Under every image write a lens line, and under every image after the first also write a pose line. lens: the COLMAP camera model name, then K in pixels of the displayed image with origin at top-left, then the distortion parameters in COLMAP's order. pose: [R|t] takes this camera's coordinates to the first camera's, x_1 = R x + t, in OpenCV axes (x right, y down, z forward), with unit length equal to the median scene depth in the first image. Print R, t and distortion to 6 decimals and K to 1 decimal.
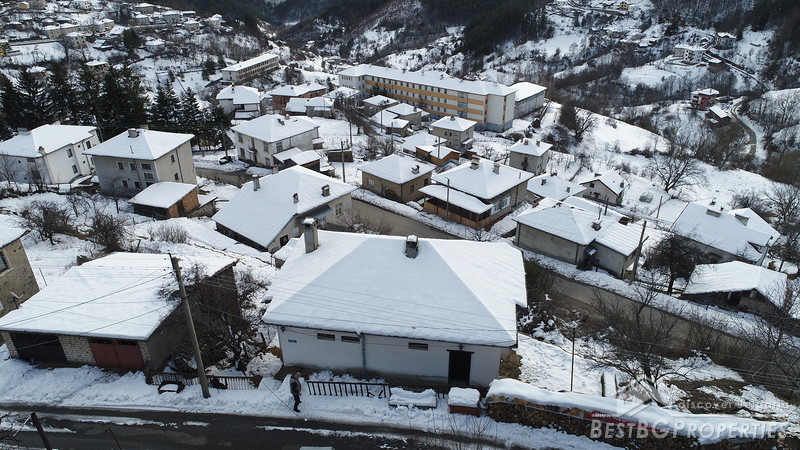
lens RADIAL K [[535.2, 0, 399.7], [0, 535.2, 229.9], [0, 0, 1]] dist [-0.000448, 0.000113]
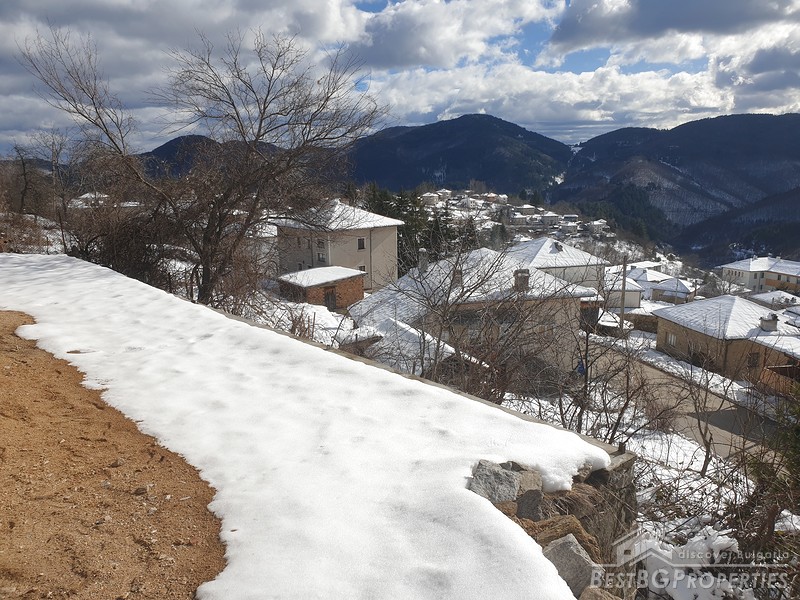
lens RADIAL K [[621.9, 0, 404.3], [0, 621.9, 301.1], [0, 0, 1]] dist [0.033034, -0.014676]
pose [[0.802771, 0.116271, -0.584842, 0.019576], [-0.276897, 0.941331, -0.192933, 0.014664], [0.528098, 0.316822, 0.787868, 0.075772]]
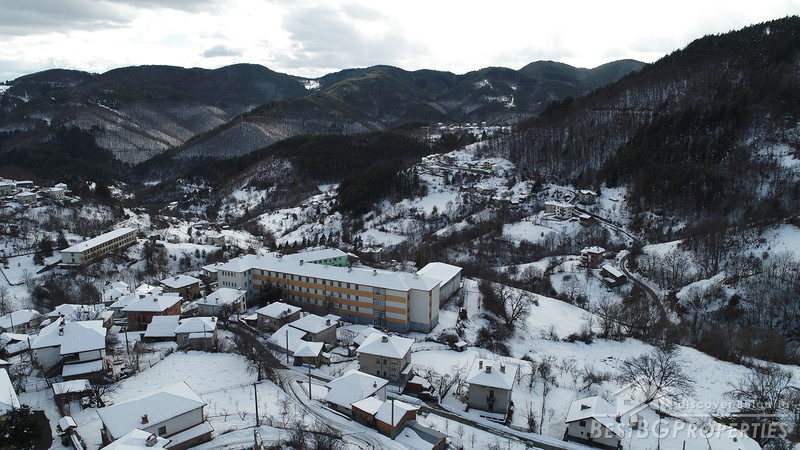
lens RADIAL K [[535.2, 0, 398.7], [0, 535.2, 227.1], [0, 0, 1]] dist [-0.000448, 0.000113]
pose [[0.969707, -0.044792, 0.240128, -0.022058], [0.107278, 0.961260, -0.253912, -0.064755], [-0.219452, 0.271980, 0.936946, 0.093996]]
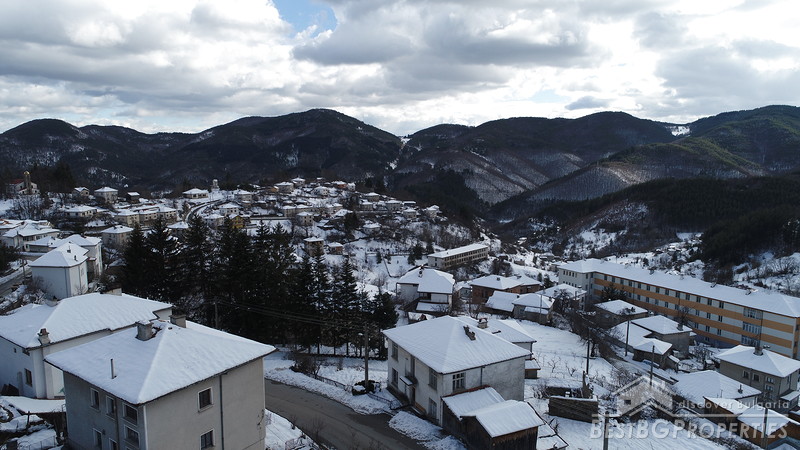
lens RADIAL K [[535.2, 0, 398.6], [0, 535.2, 228.7], [0, 0, 1]] dist [-0.000448, 0.000113]
pose [[0.925943, 0.058431, -0.373115, -0.022850], [-0.185598, 0.930829, -0.314819, -0.028386], [0.328911, 0.360754, 0.872739, 0.114548]]
